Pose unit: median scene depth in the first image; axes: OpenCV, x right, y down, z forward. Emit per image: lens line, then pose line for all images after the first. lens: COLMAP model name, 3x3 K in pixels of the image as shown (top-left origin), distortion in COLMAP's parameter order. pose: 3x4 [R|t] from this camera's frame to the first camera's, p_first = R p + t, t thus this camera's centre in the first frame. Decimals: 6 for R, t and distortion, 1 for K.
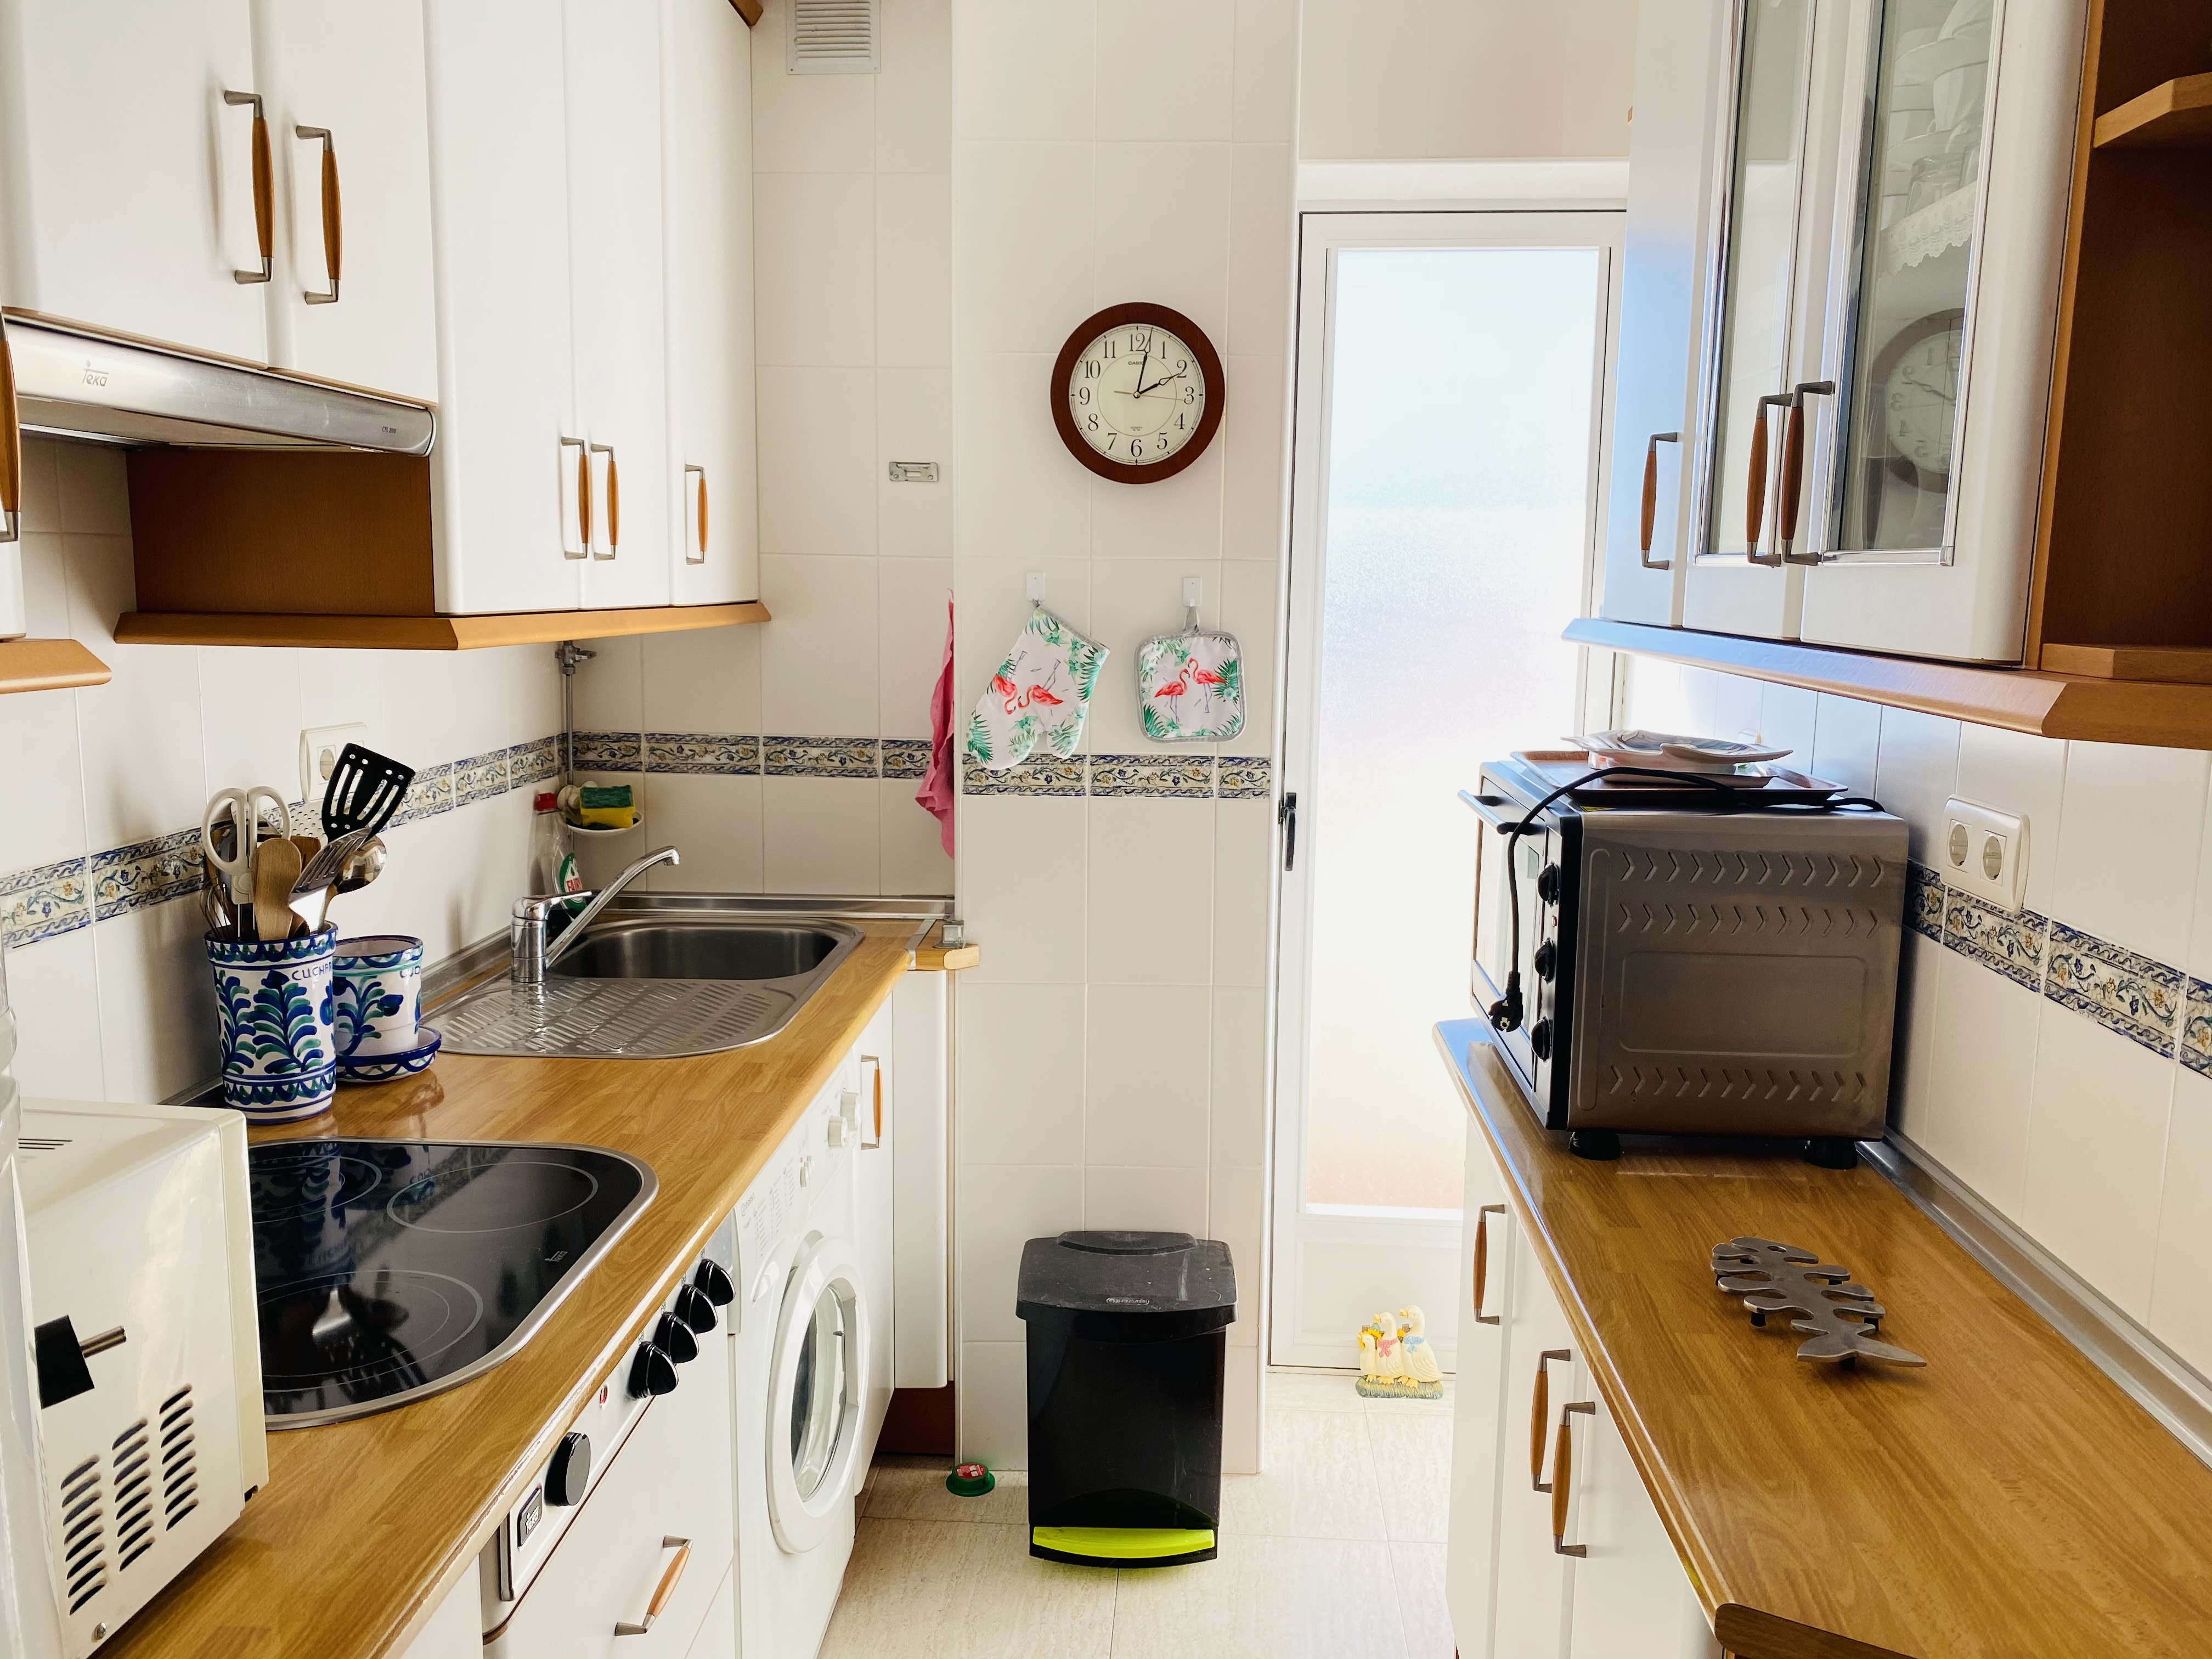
lens RADIAL K [[1693.9, 0, 1106.1], [0, 1693.9, 832.6], [0, 0, 1]] dist [0.021619, -0.025048]
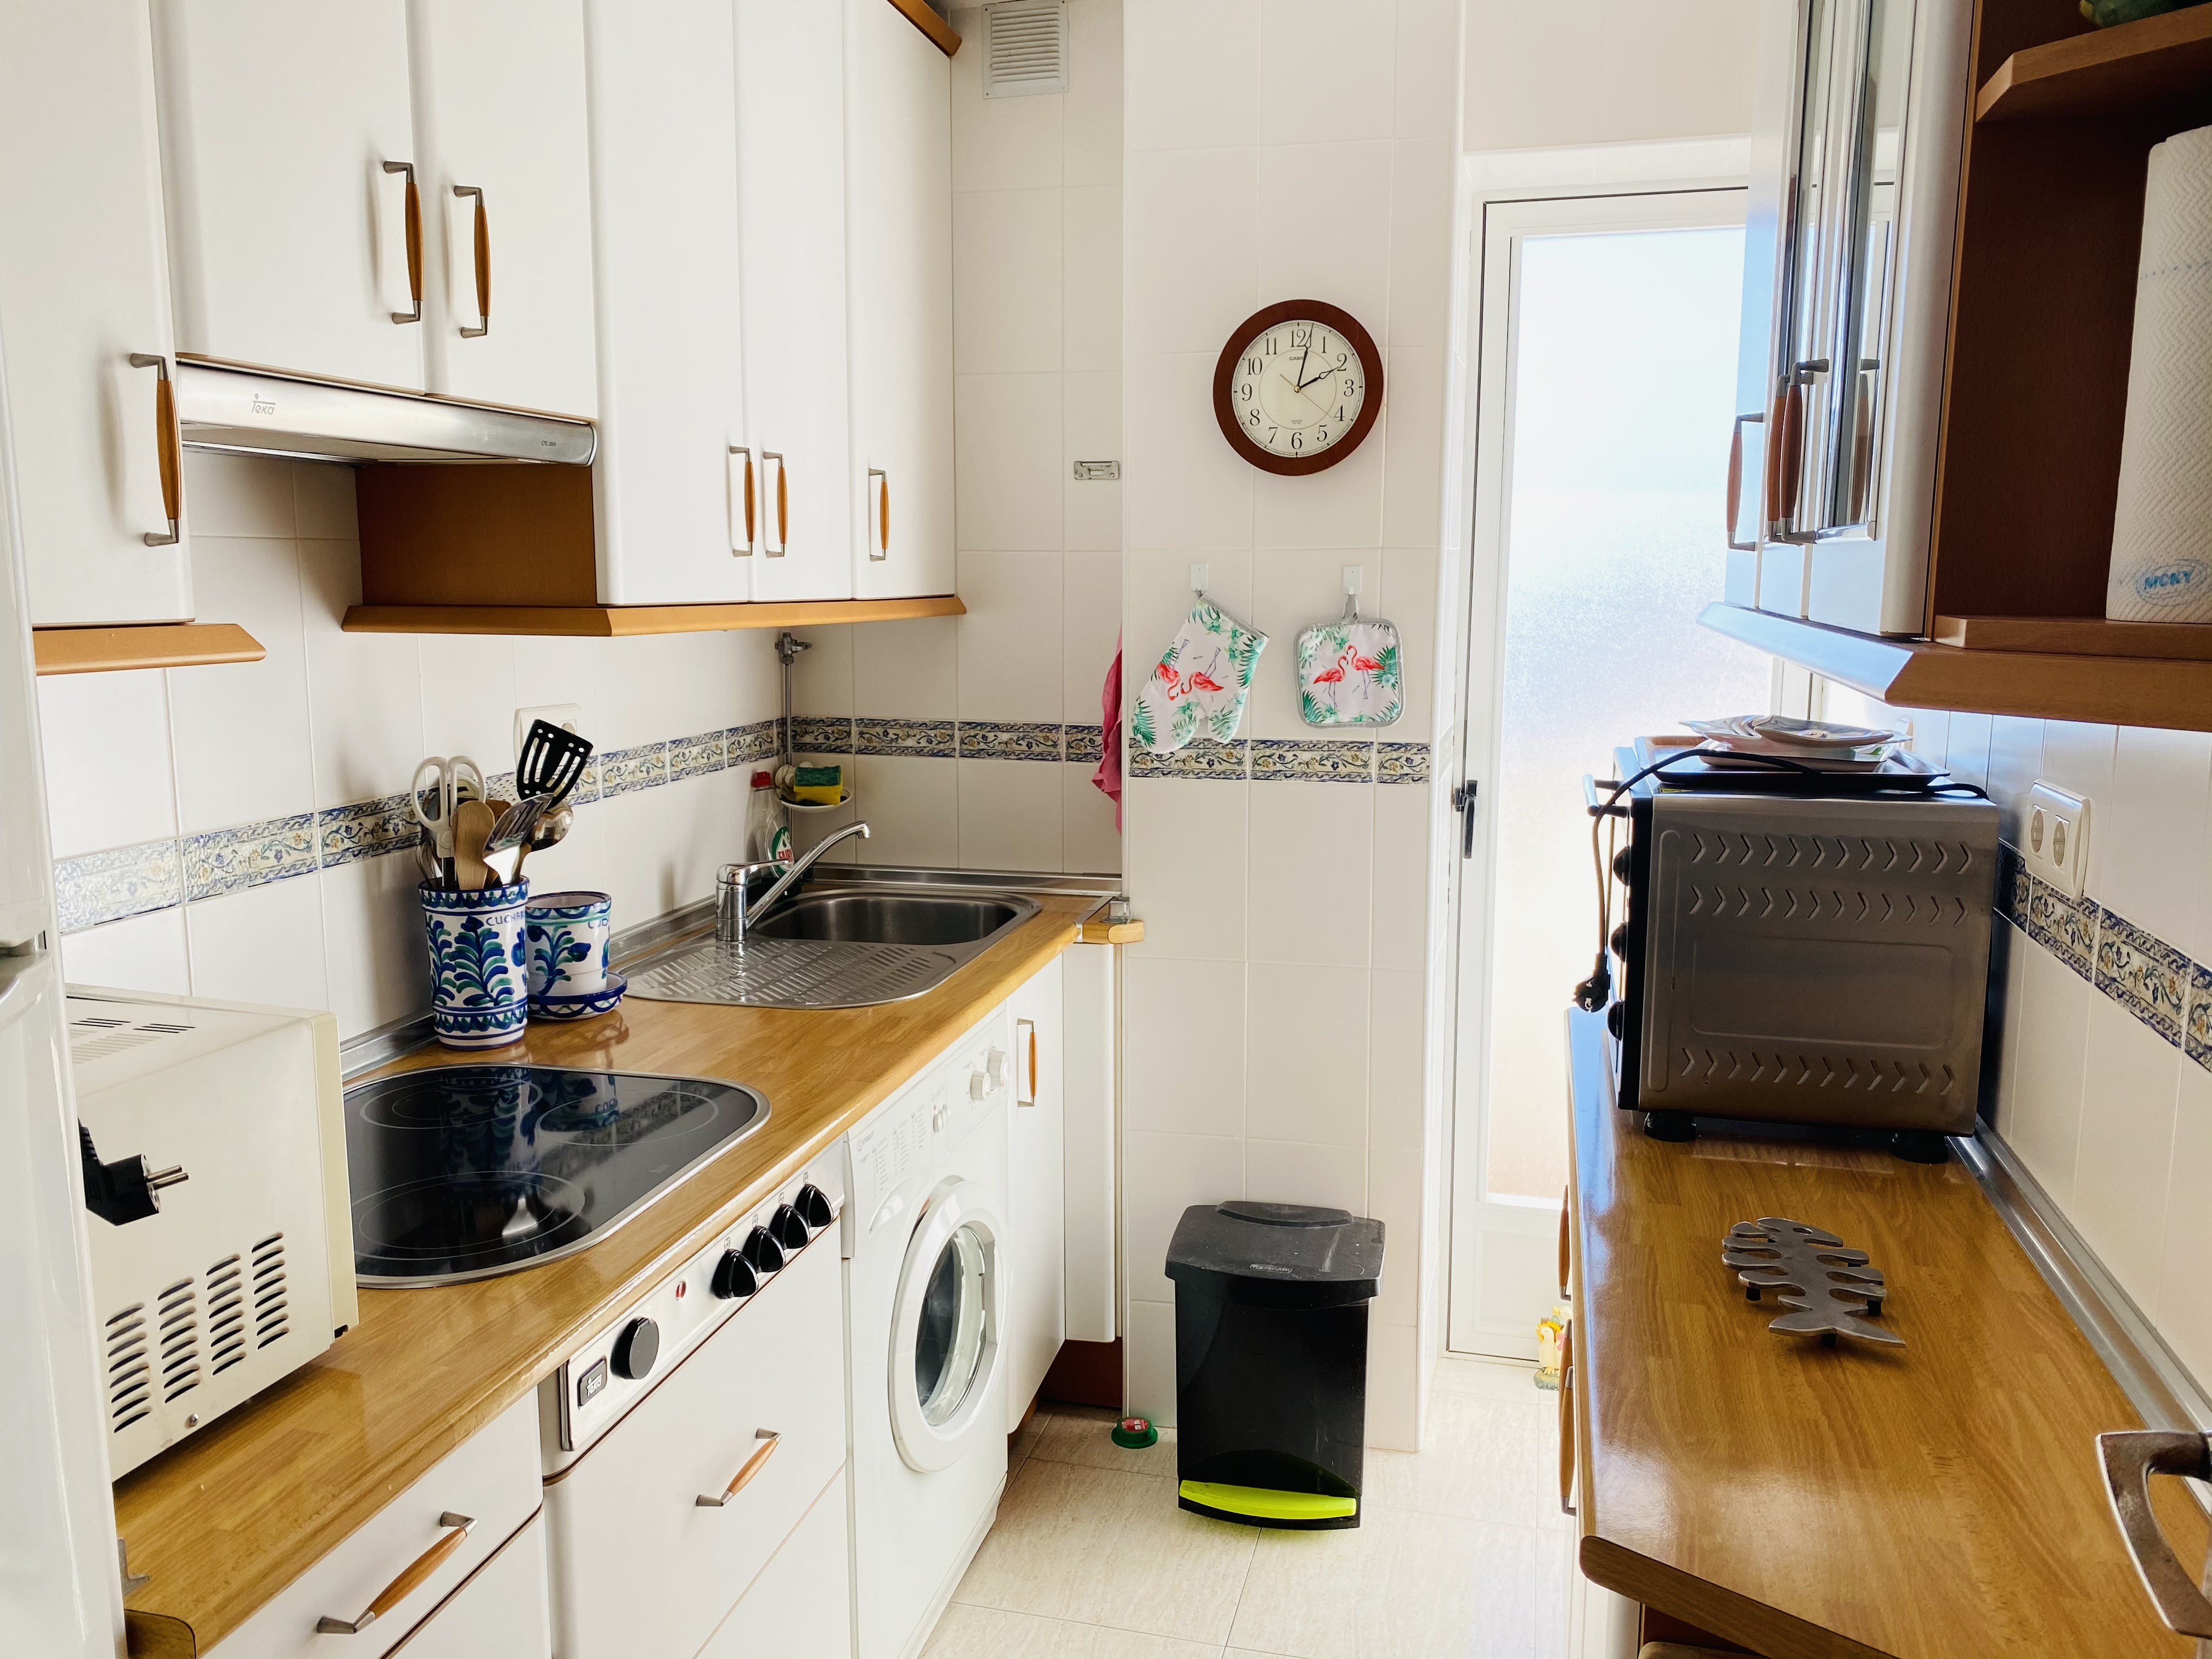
lens RADIAL K [[1693.9, 0, 1101.7], [0, 1693.9, 829.3], [0, 0, 1]] dist [0.021619, -0.025048]
pose [[0.981269, 0.017628, -0.191834, 0.135294], [-0.017621, 0.999843, 0.001741, 0.011618], [0.191834, 0.001672, 0.981426, -0.042544]]
